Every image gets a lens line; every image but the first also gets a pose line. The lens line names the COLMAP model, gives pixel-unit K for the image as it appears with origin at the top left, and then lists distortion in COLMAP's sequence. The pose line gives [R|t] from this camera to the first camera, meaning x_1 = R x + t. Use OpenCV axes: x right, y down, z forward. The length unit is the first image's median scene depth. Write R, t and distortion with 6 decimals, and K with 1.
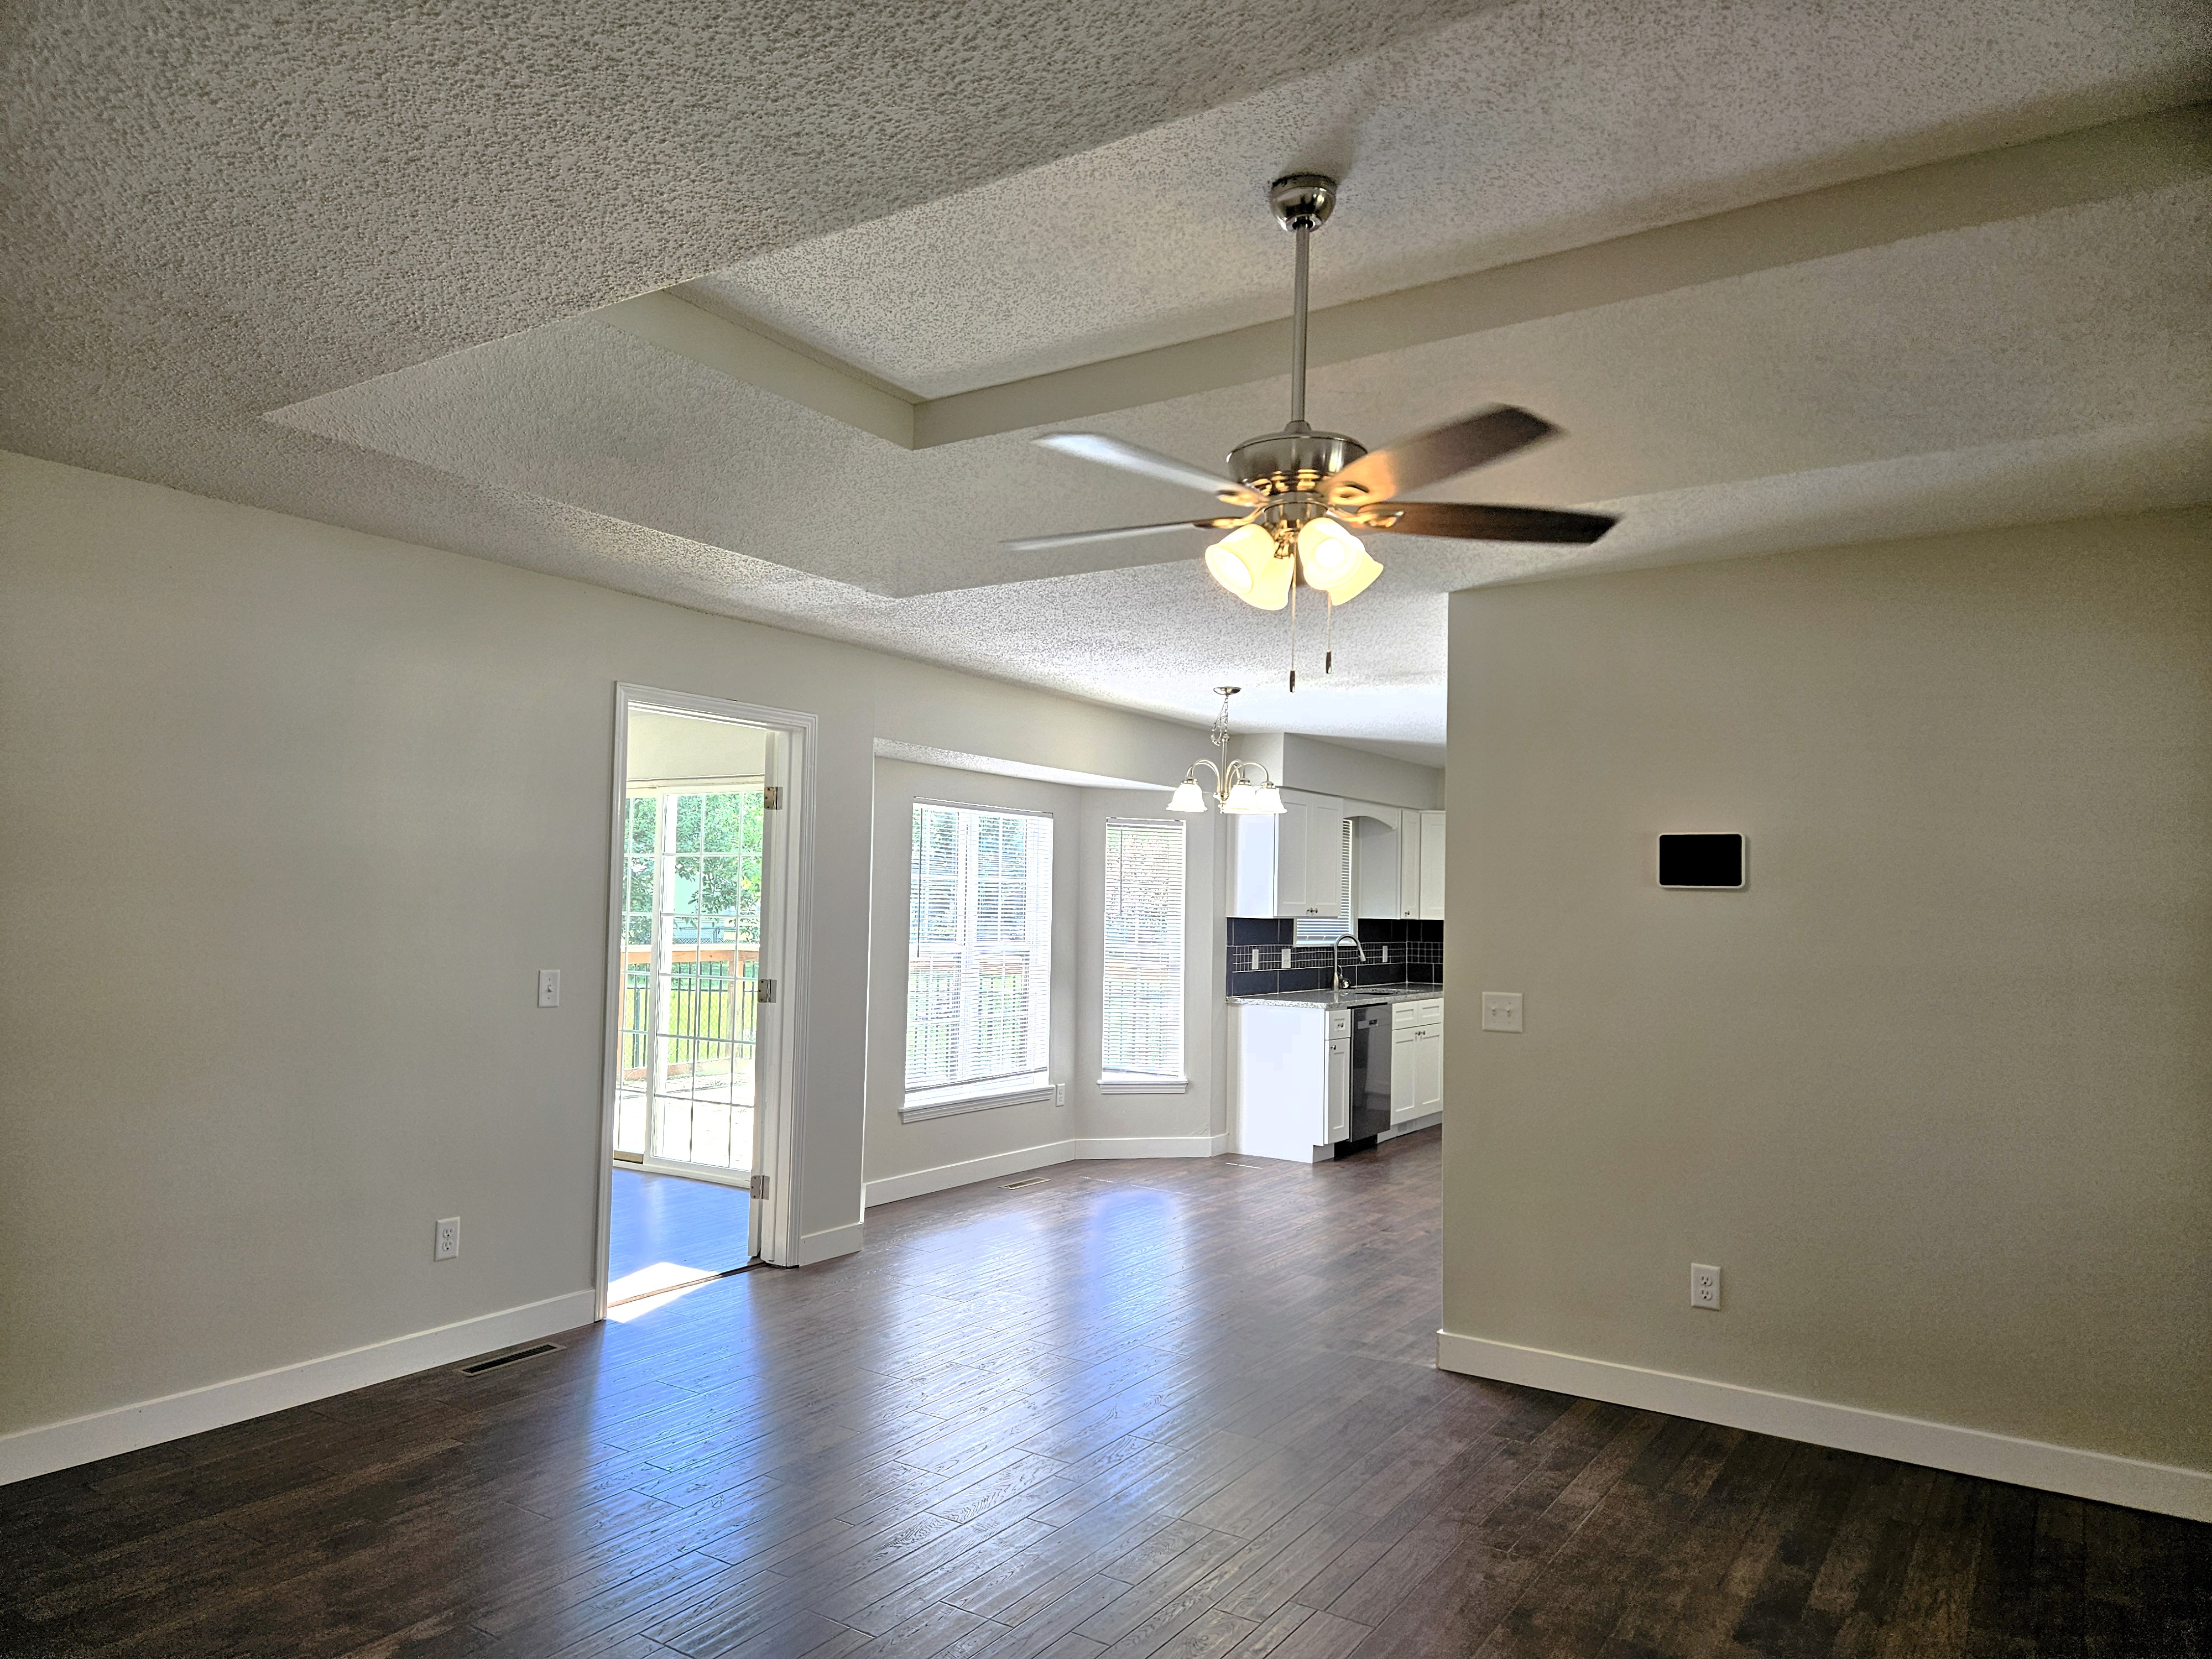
lens RADIAL K [[1480.8, 0, 1100.1], [0, 1480.8, 833.1], [0, 0, 1]] dist [0.053030, -0.000669]
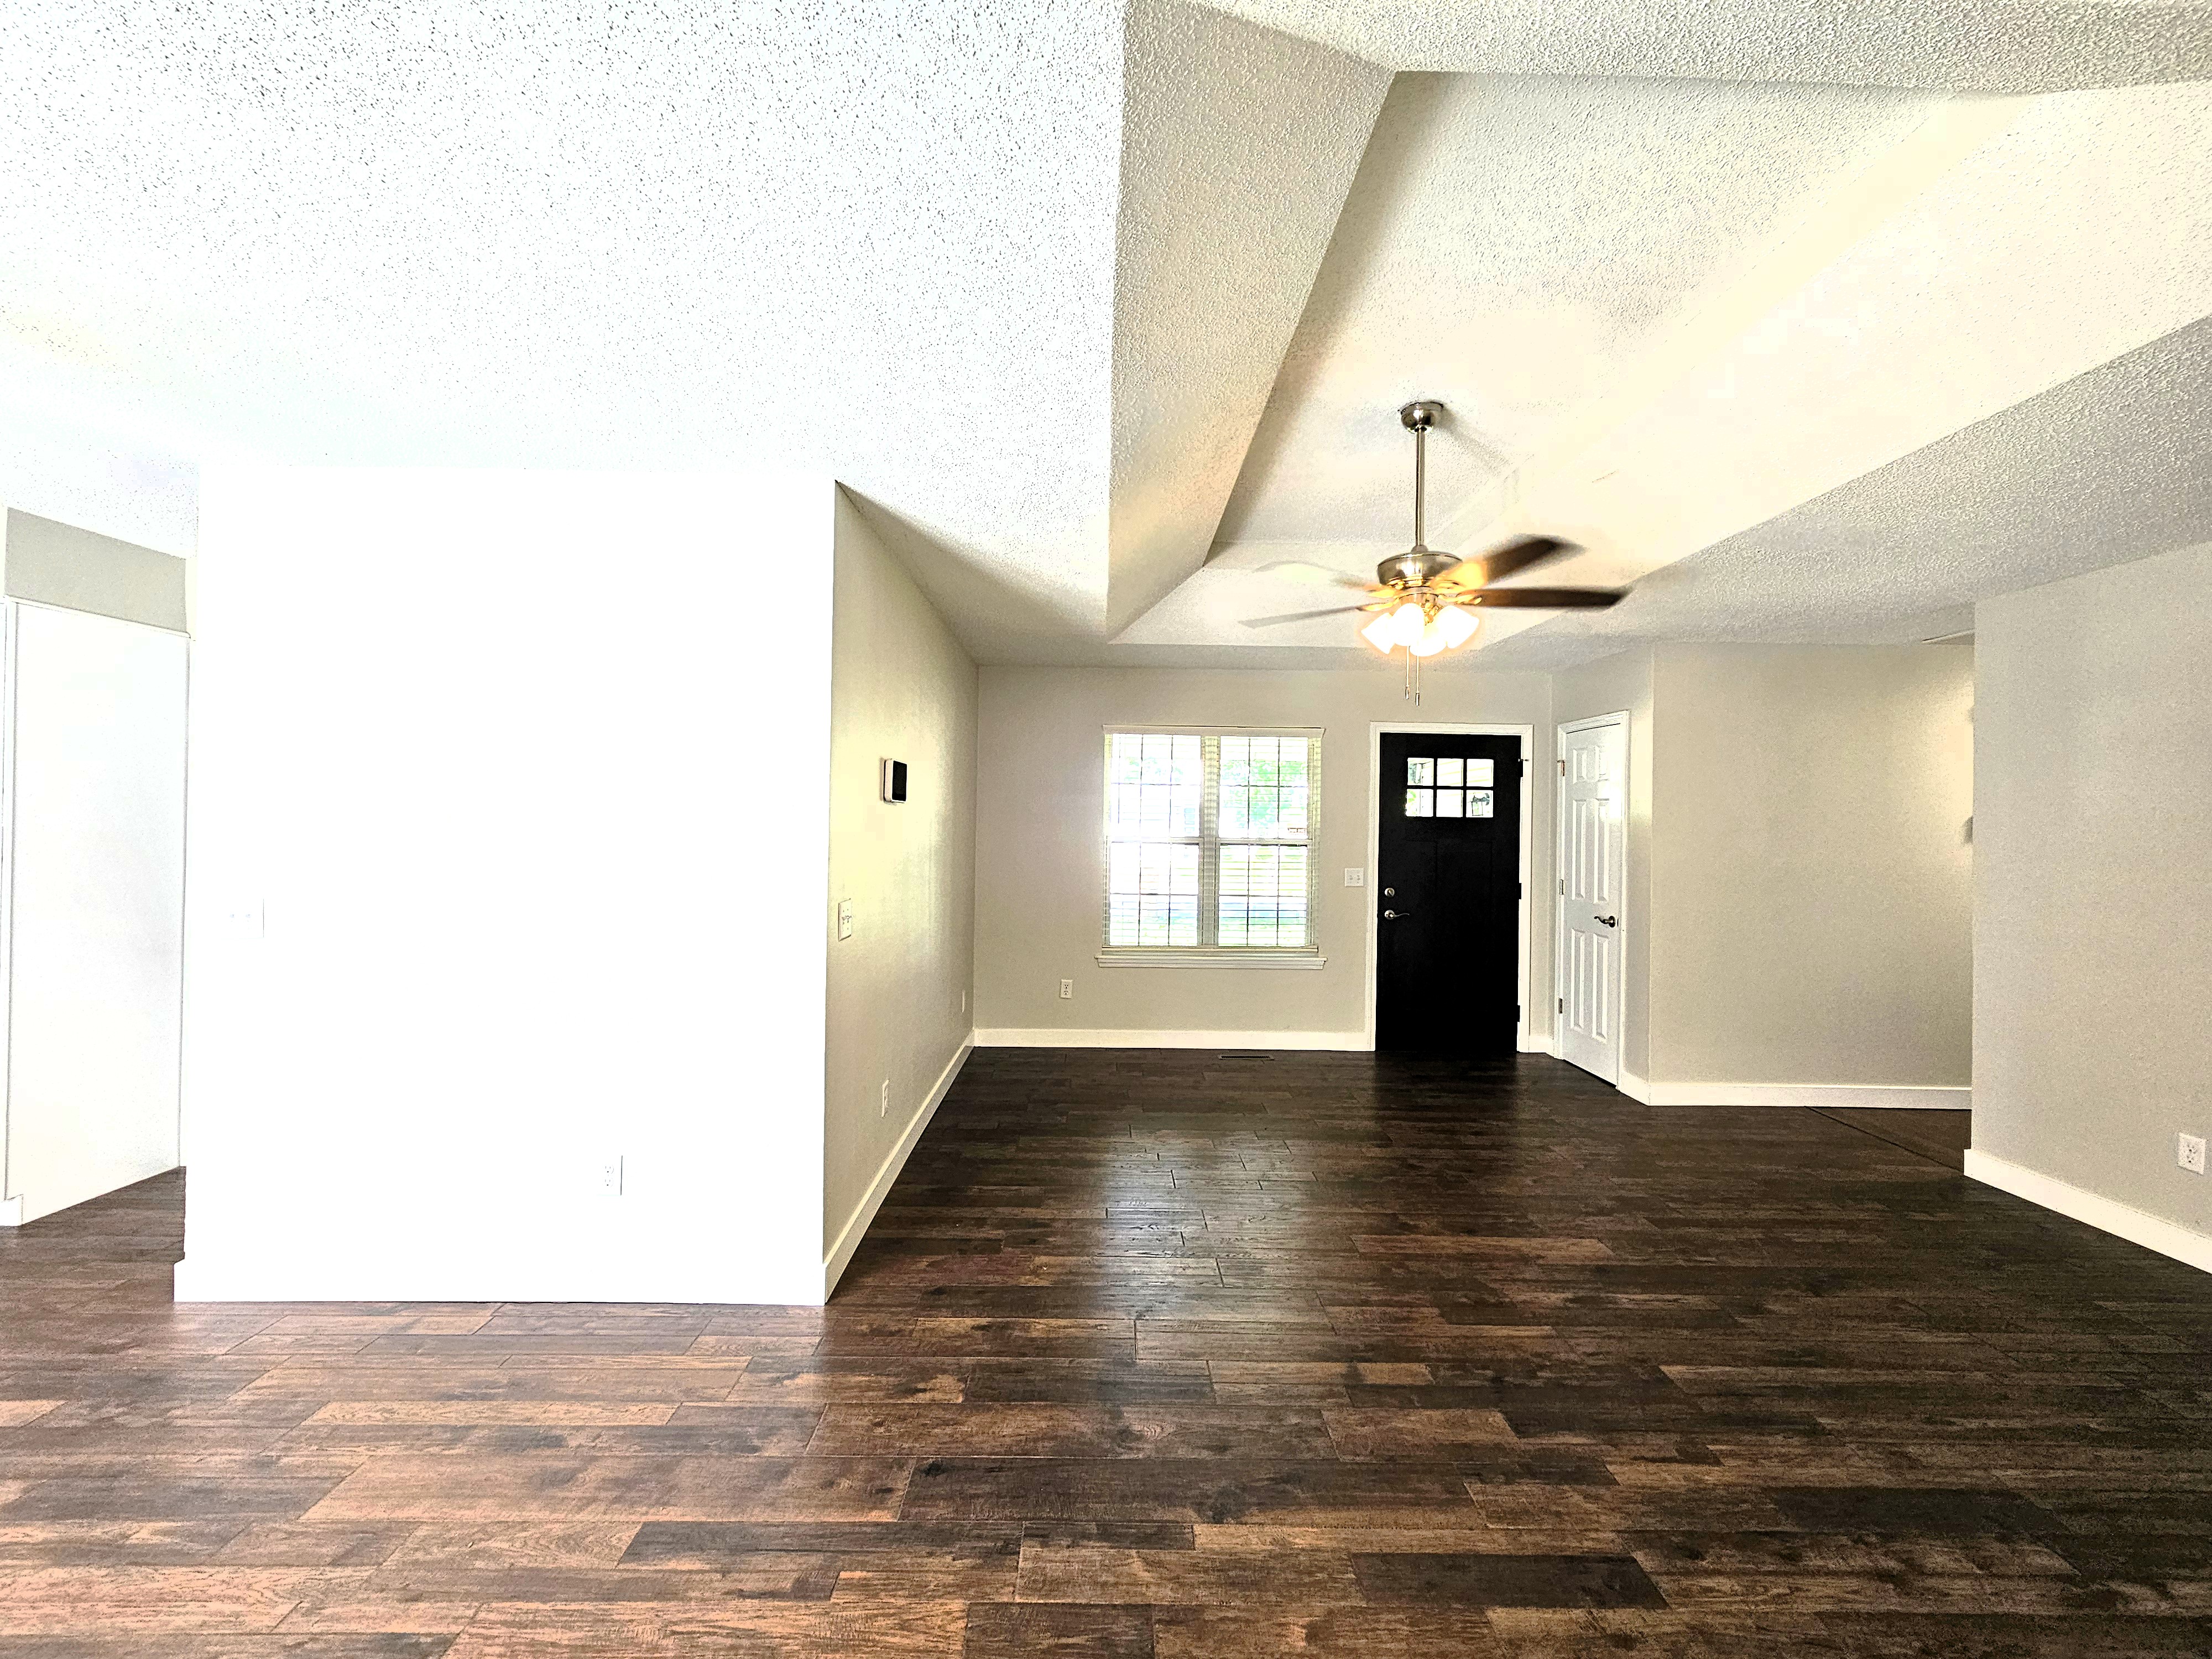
lens RADIAL K [[908.1, 0, 1108.2], [0, 908.1, 822.6], [0, 0, 1]] dist [0.000165, 0.000314]
pose [[-0.551975, -0.024110, 0.833512, -0.188761], [-0.068386, 0.997524, -0.016434, 0.027901], [-0.831052, -0.066072, -0.552256, 0.648883]]
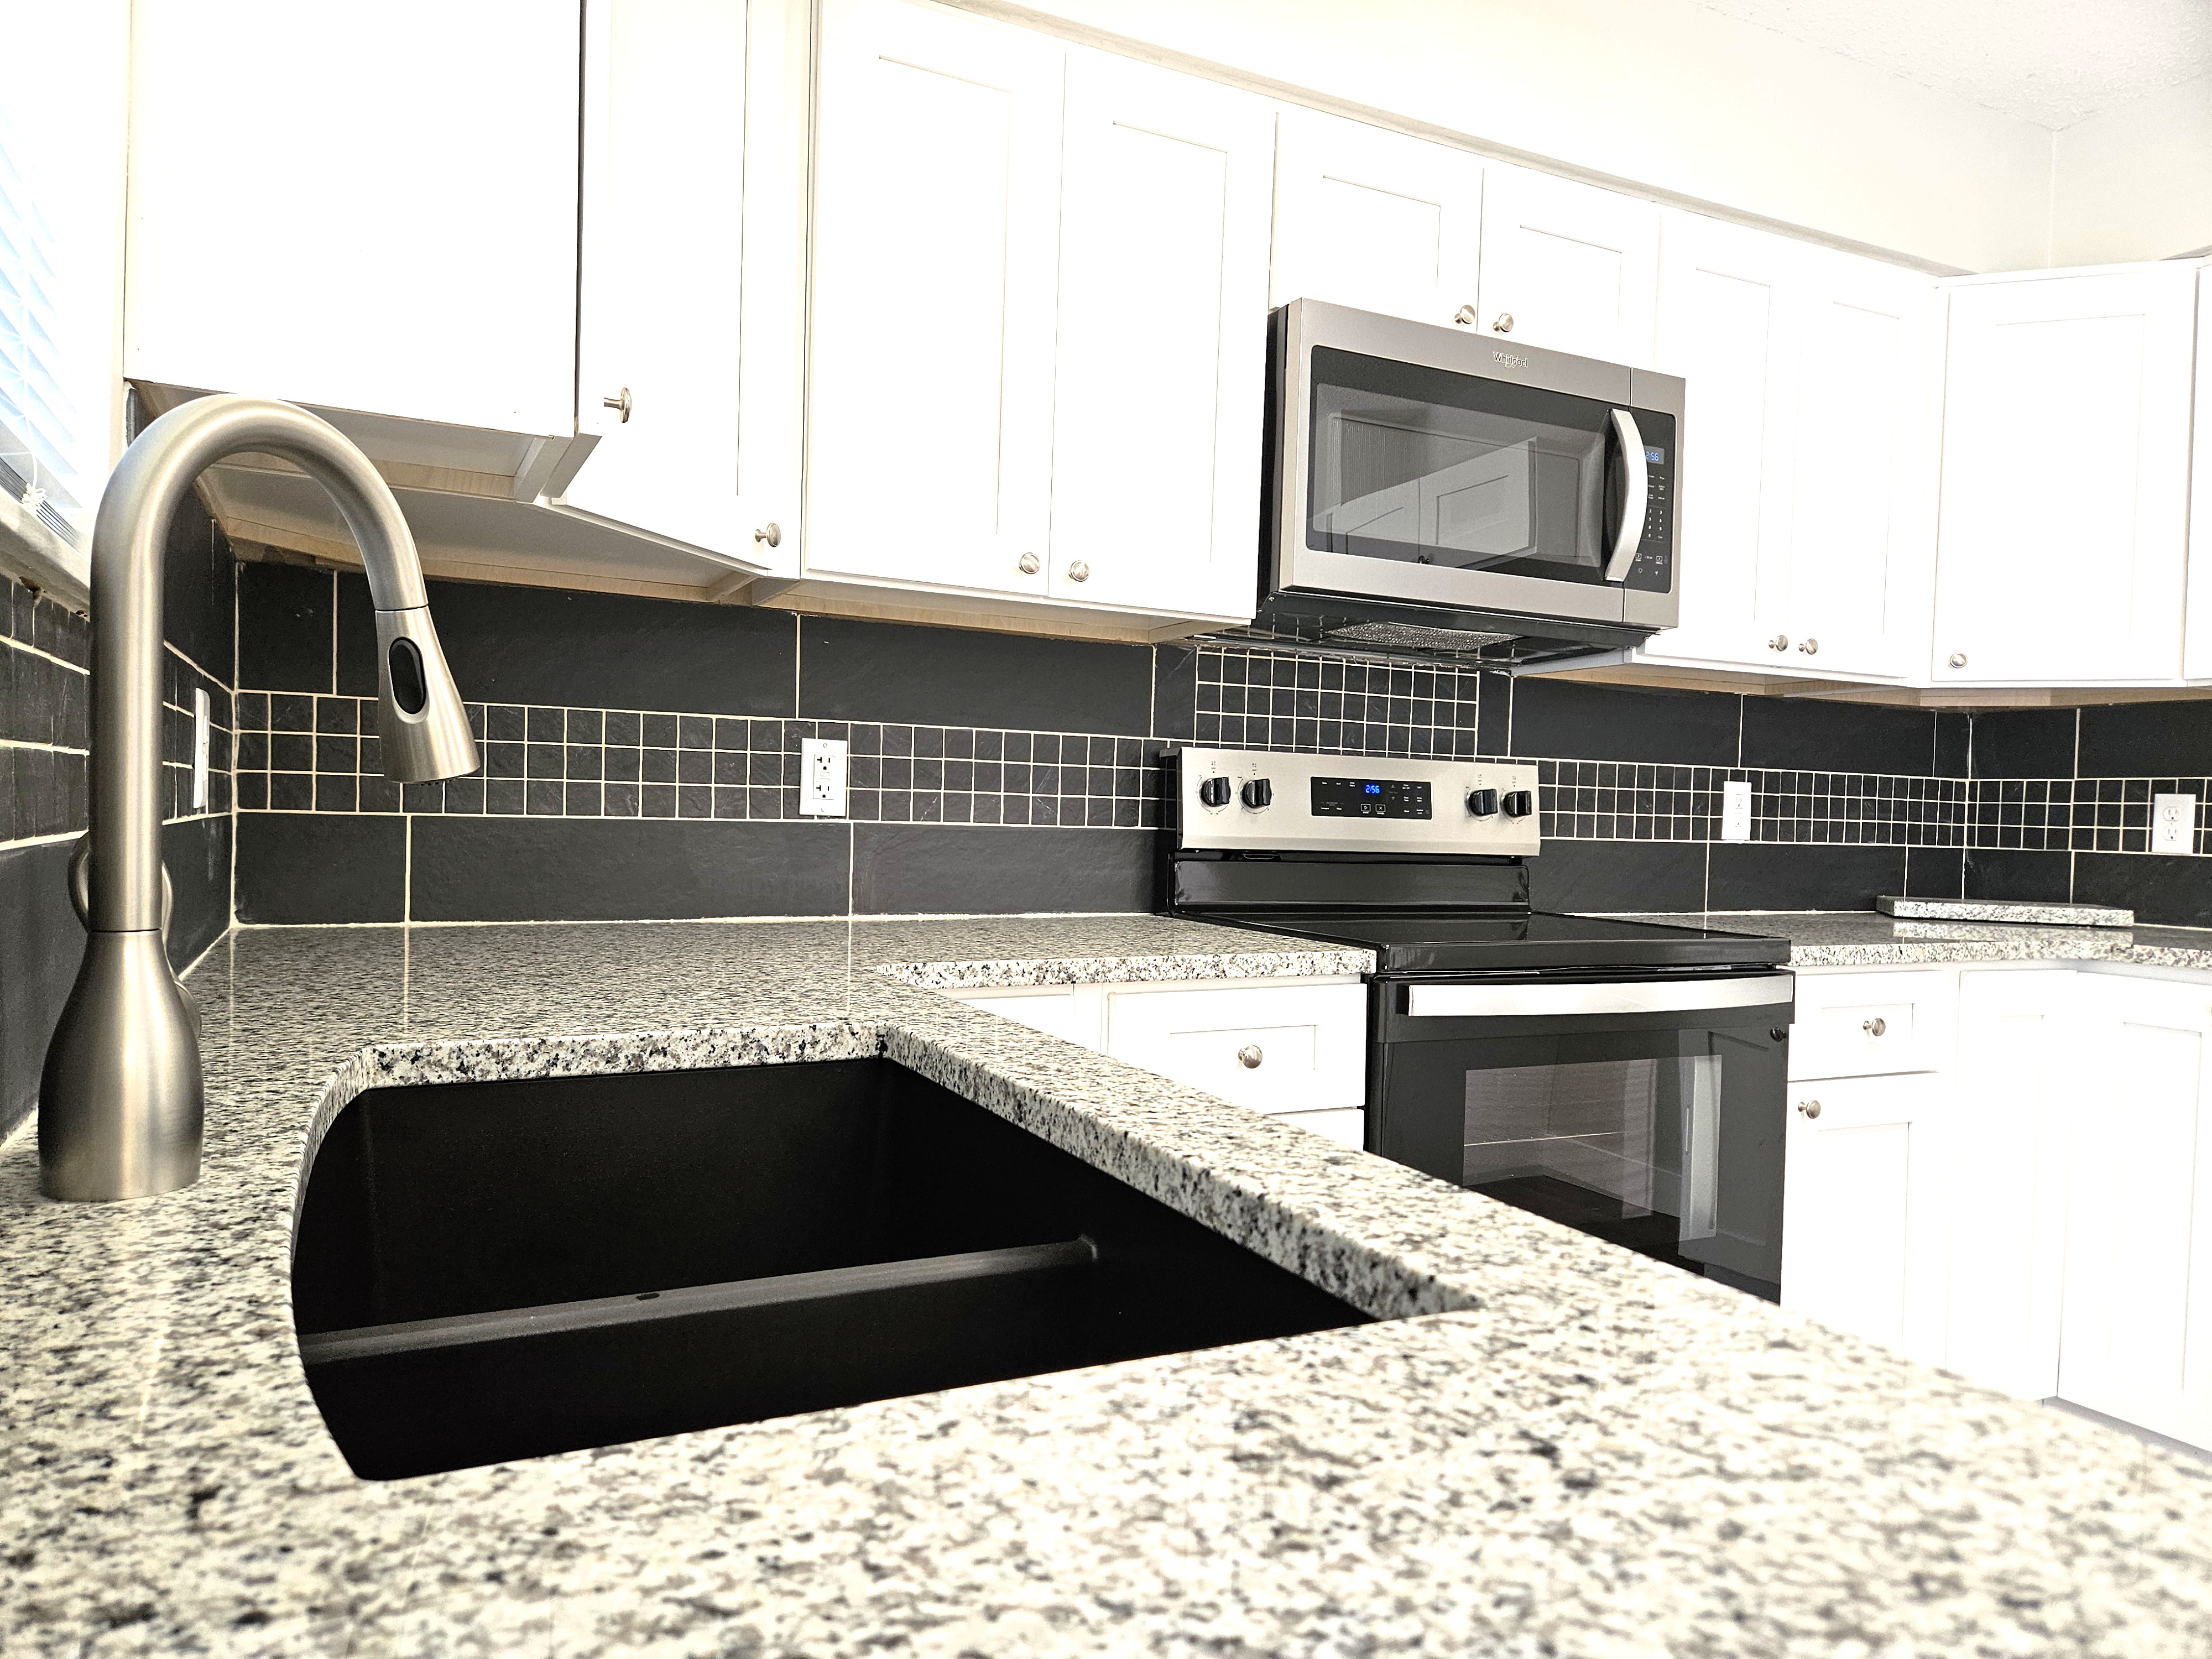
lens RADIAL K [[1480.8, 0, 1100.1], [0, 1480.8, 833.1], [0, 0, 1]] dist [0.053030, -0.000669]
pose [[0.515955, -0.015344, 0.856478, 0.141553], [-0.063353, 0.996418, 0.056016, 0.095145], [-0.854270, -0.083162, 0.513135, 1.066231]]
